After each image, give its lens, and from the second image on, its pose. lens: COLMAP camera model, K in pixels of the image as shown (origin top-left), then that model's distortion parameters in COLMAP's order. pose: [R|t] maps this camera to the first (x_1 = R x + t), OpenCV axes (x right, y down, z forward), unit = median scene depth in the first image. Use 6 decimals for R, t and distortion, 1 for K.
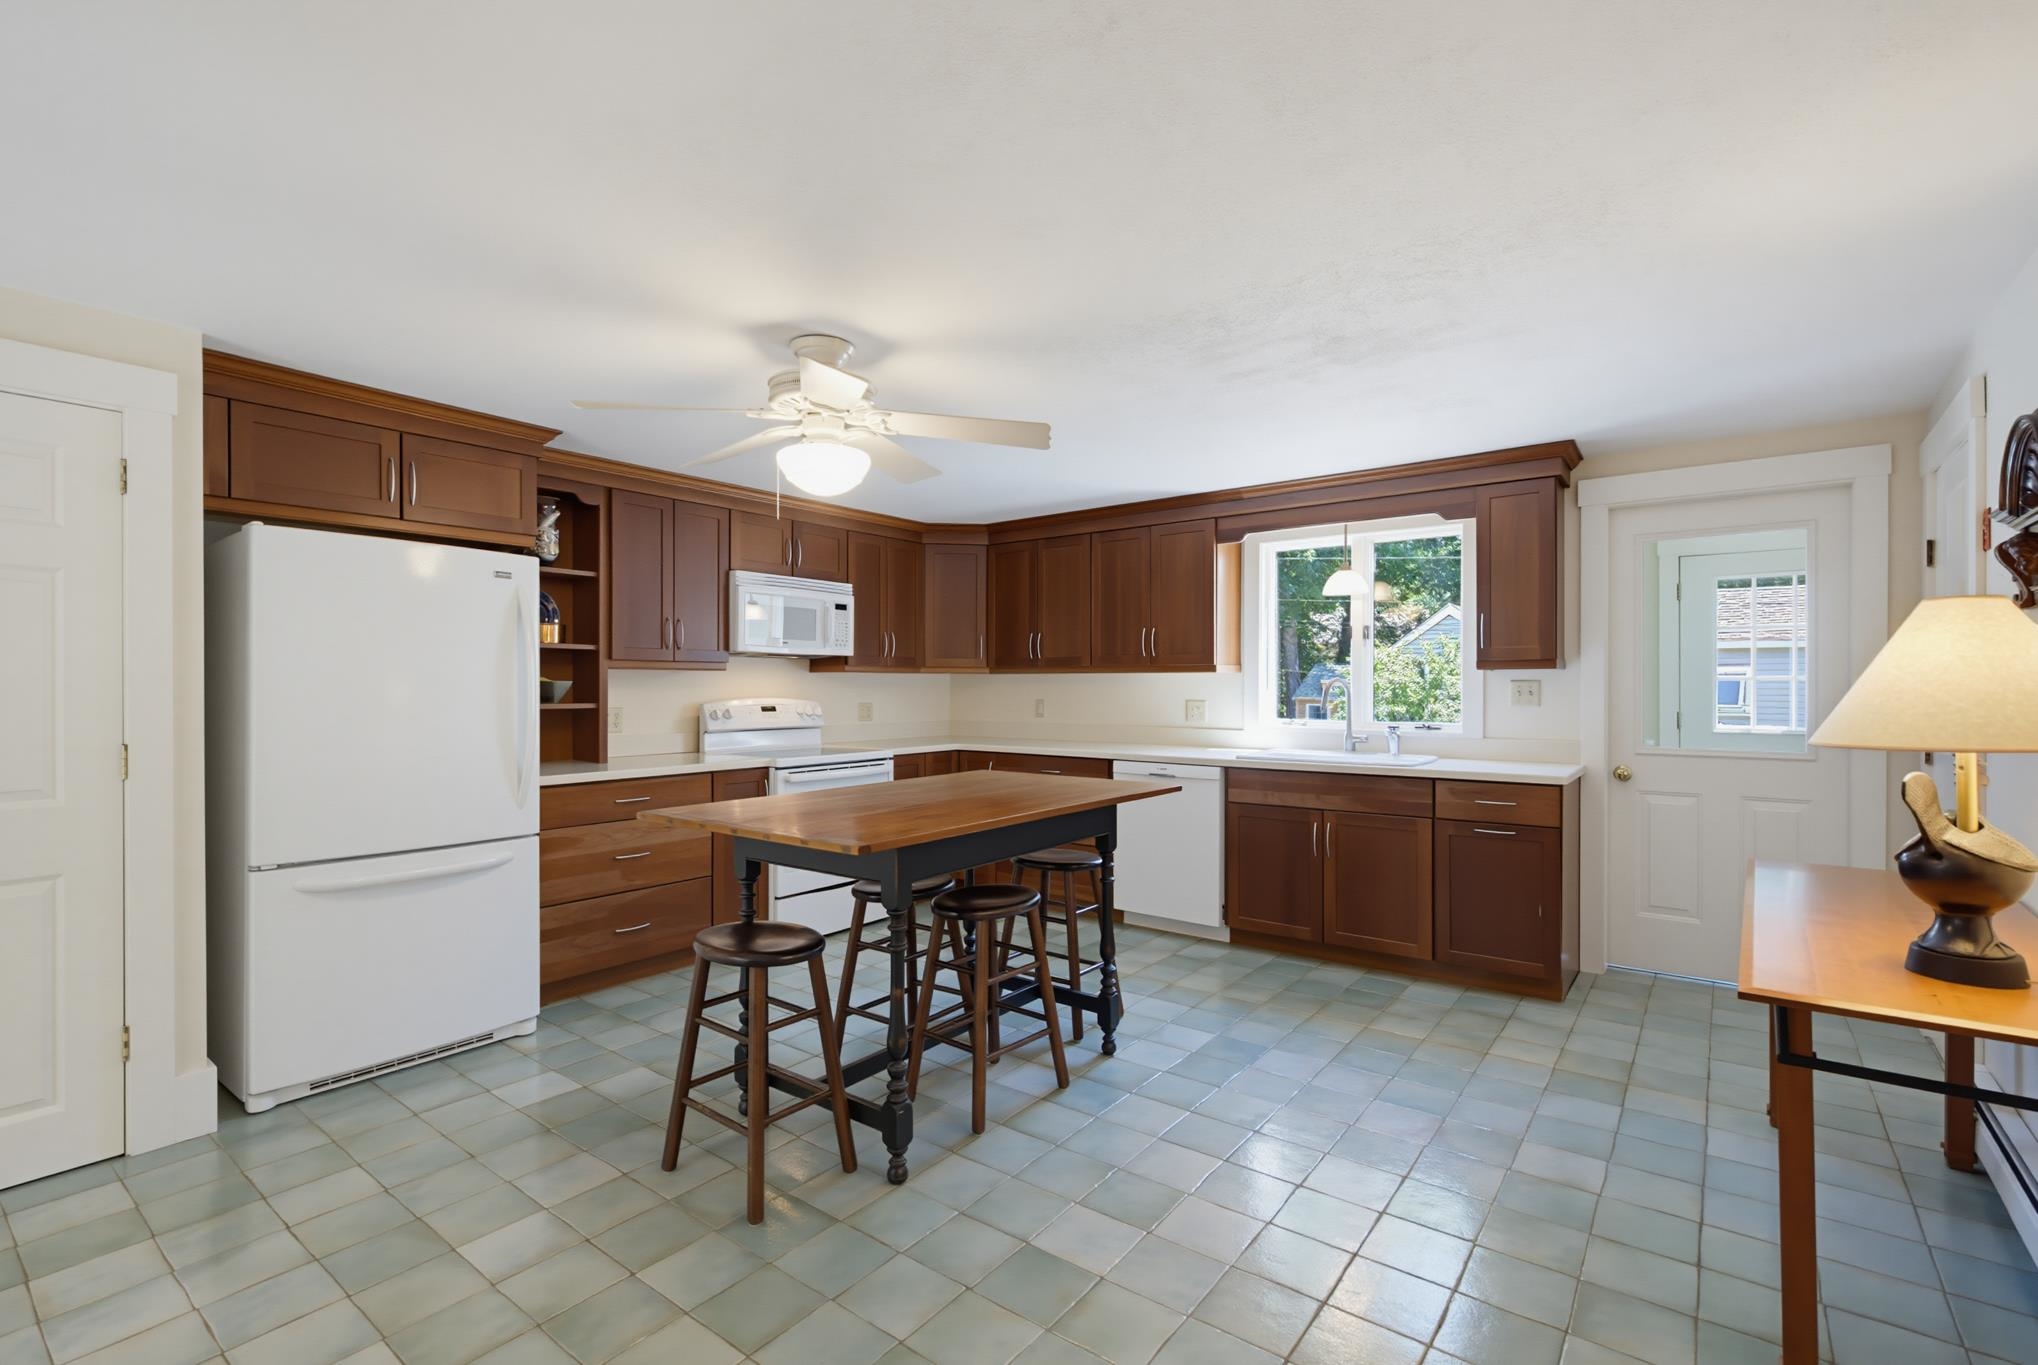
lens RADIAL K [[929.7, 0, 1014.6], [0, 929.7, 687.2], [0, 0, 1]] dist [0.010160, -0.002272]
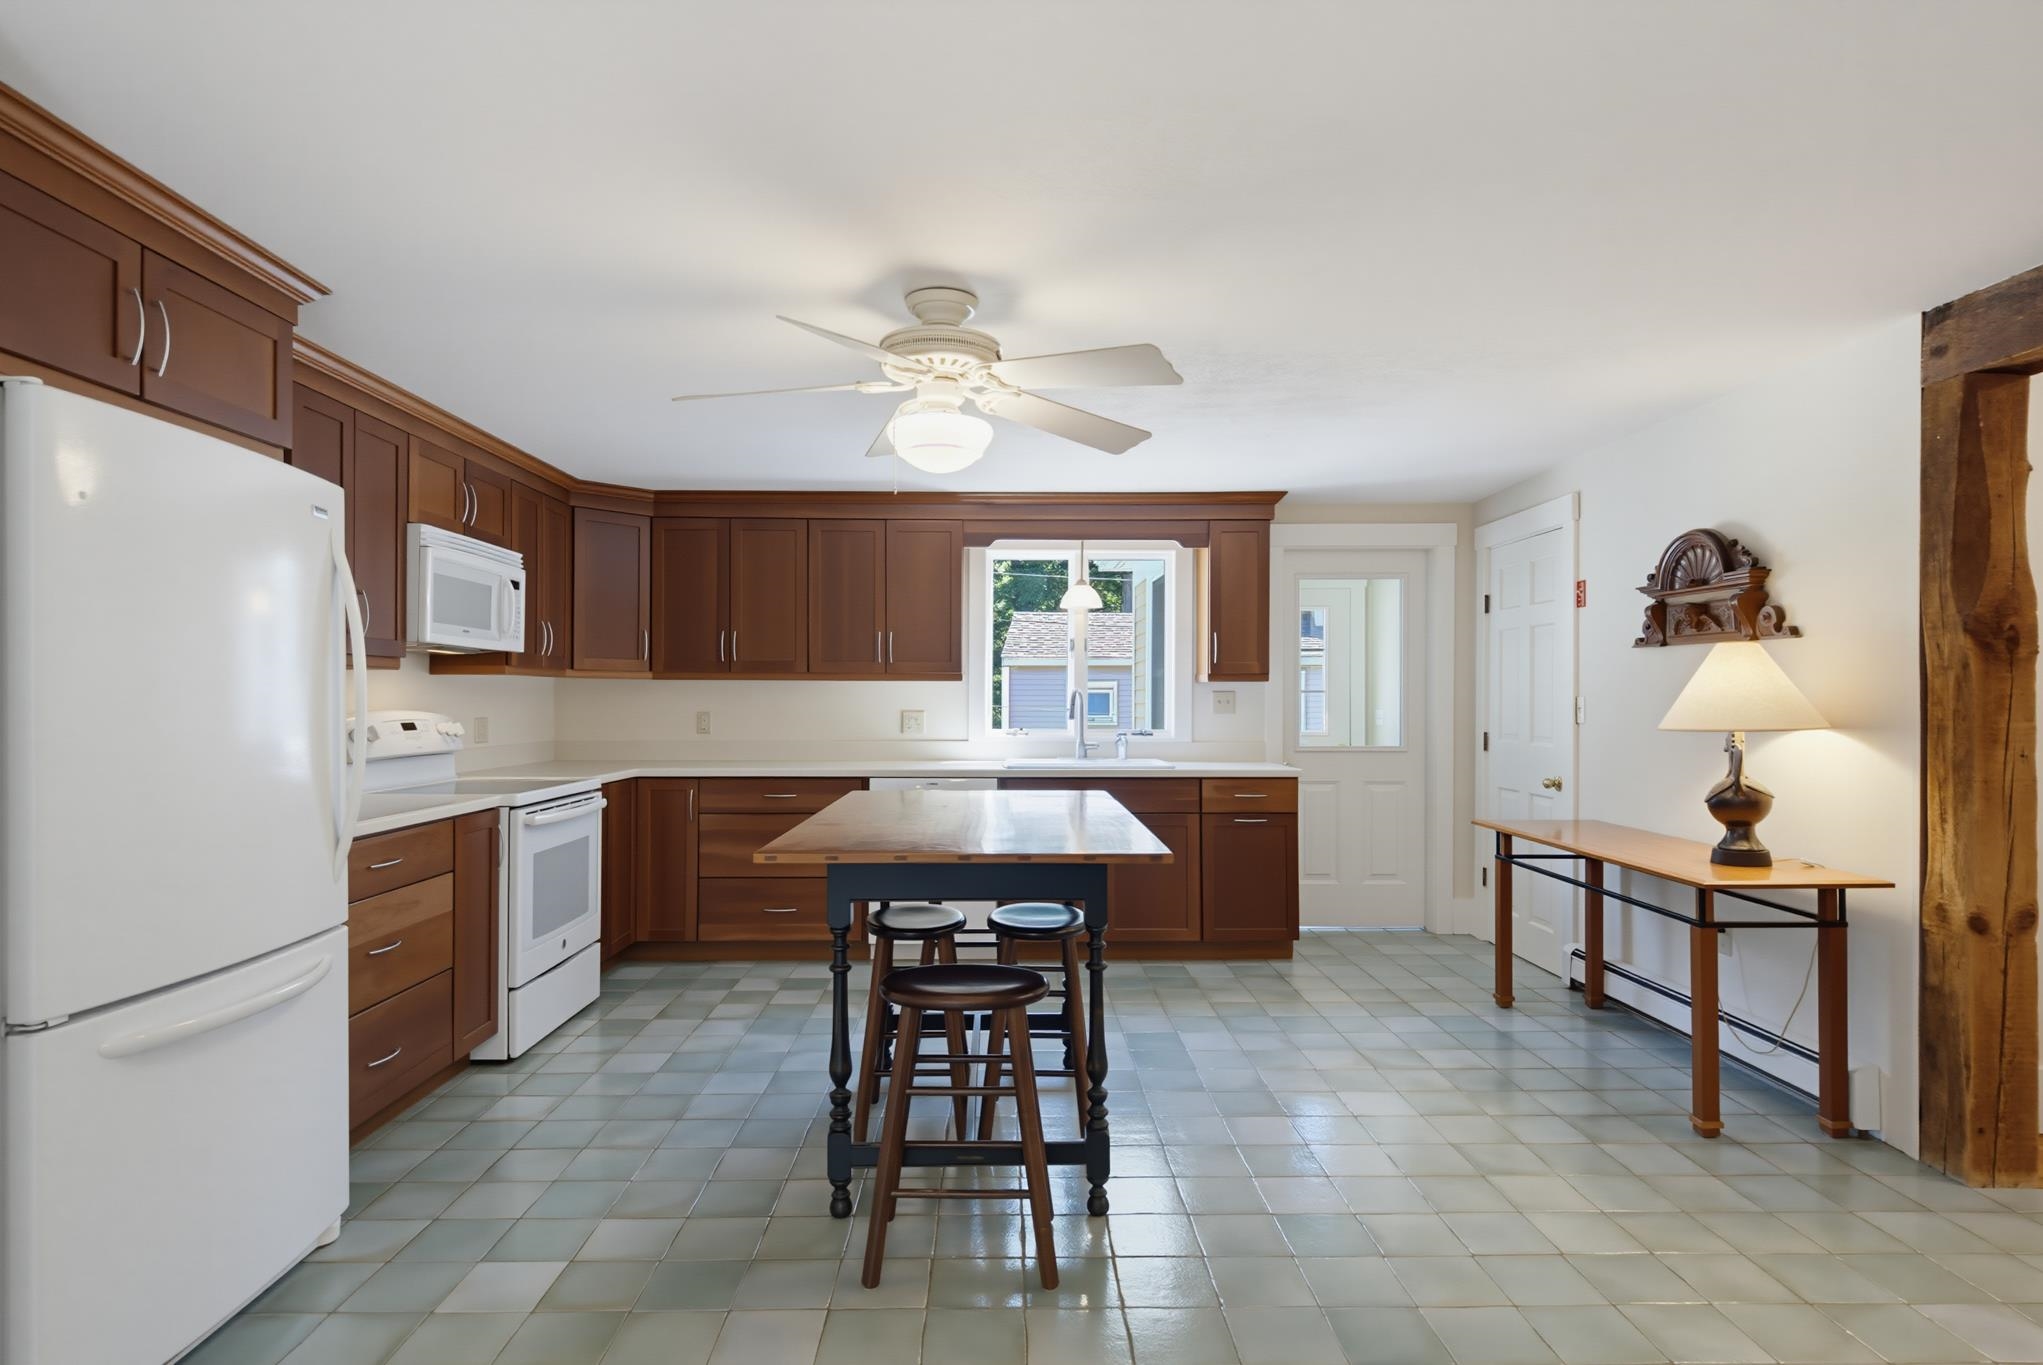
lens RADIAL K [[1096.5, 0, 1020.0], [0, 1096.5, 691.1], [0, 0, 1]] dist [0.037597, -0.000960]
pose [[0.776905, 0.006707, 0.629581, -0.504663], [-0.000090, 0.999944, -0.010542, 0.007014], [-0.629617, 0.008133, 0.776863, 0.099267]]
